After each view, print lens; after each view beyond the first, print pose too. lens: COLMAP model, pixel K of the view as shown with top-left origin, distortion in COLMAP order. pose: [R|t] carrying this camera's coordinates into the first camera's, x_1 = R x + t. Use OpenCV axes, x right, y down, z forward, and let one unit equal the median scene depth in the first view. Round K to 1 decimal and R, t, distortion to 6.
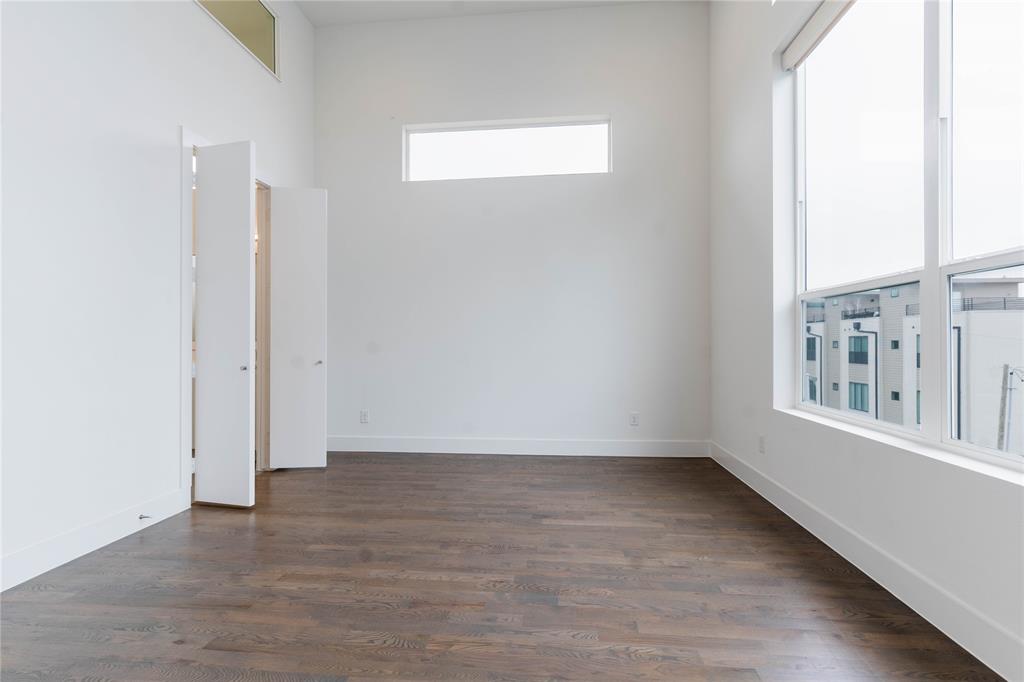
lens RADIAL K [[489.1, 0, 512.0], [0, 489.1, 341.0], [0, 0, 1]] dist [0.011279, 0.000258]
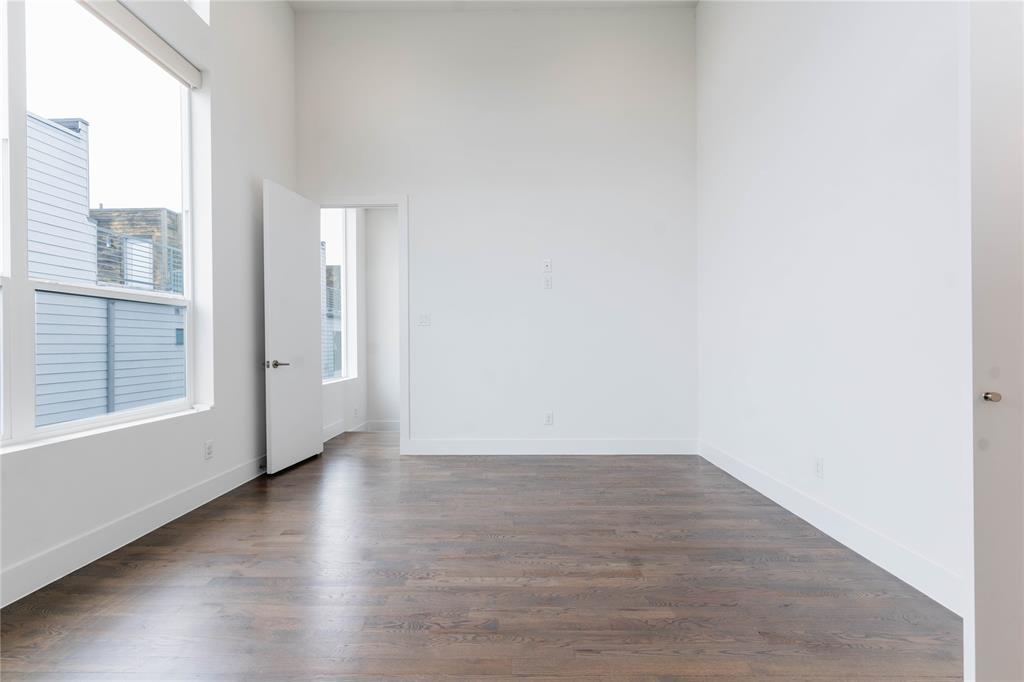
lens RADIAL K [[489.1, 0, 512.0], [0, 489.1, 341.0], [0, 0, 1]] dist [0.011279, 0.000258]
pose [[-0.996329, 0.011319, -0.084849, -0.129638], [0.011837, 0.999914, -0.005609, 0.006869], [0.084779, -0.006592, -0.996378, 2.036237]]
